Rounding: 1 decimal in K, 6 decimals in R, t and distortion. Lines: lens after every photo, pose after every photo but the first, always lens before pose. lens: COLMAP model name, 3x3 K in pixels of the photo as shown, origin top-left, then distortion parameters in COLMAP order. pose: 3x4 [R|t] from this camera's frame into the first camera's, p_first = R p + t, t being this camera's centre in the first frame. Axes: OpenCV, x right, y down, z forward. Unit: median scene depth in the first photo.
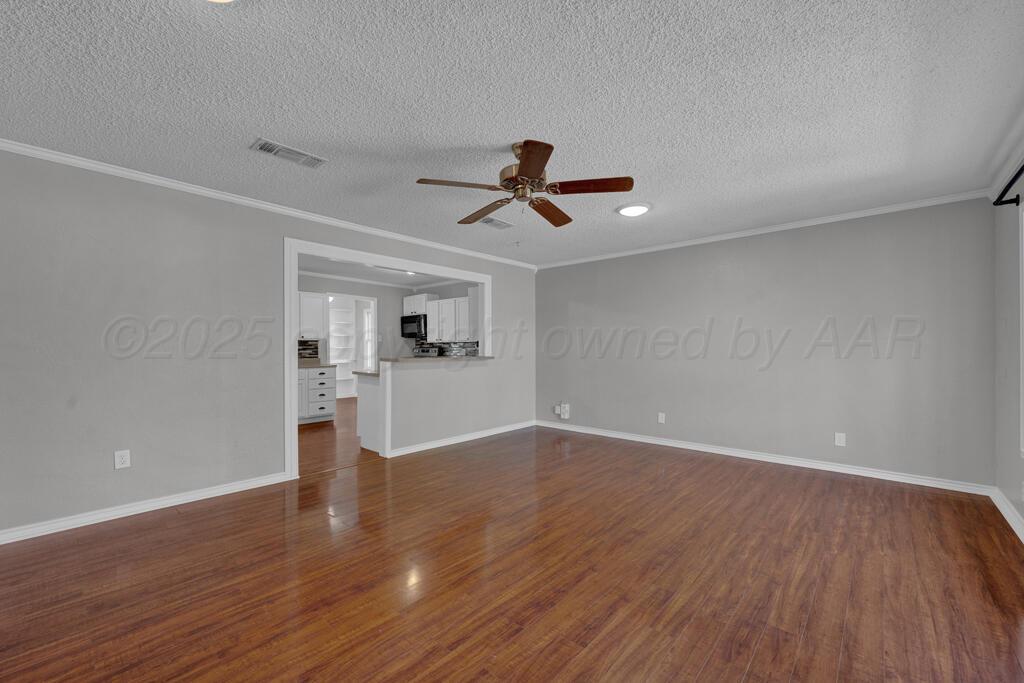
lens RADIAL K [[405.7, 0, 509.6], [0, 405.7, 344.9], [0, 0, 1]] dist [-0.001072, 0.000162]
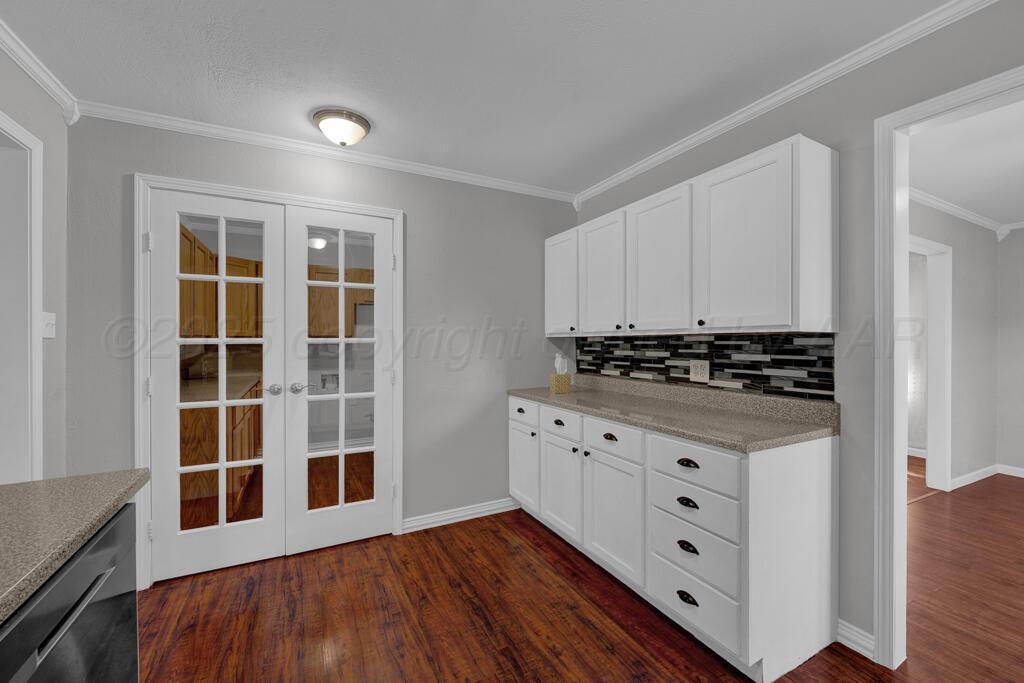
lens RADIAL K [[405.7, 0, 510.6], [0, 405.7, 341.1], [0, 0, 1]] dist [-0.001072, 0.000162]
pose [[-0.351850, 0.002131, -0.936054, -0.315748], [0.005110, 0.999987, 0.000356, -0.013021], [0.936042, -0.004658, -0.351856, 1.722675]]
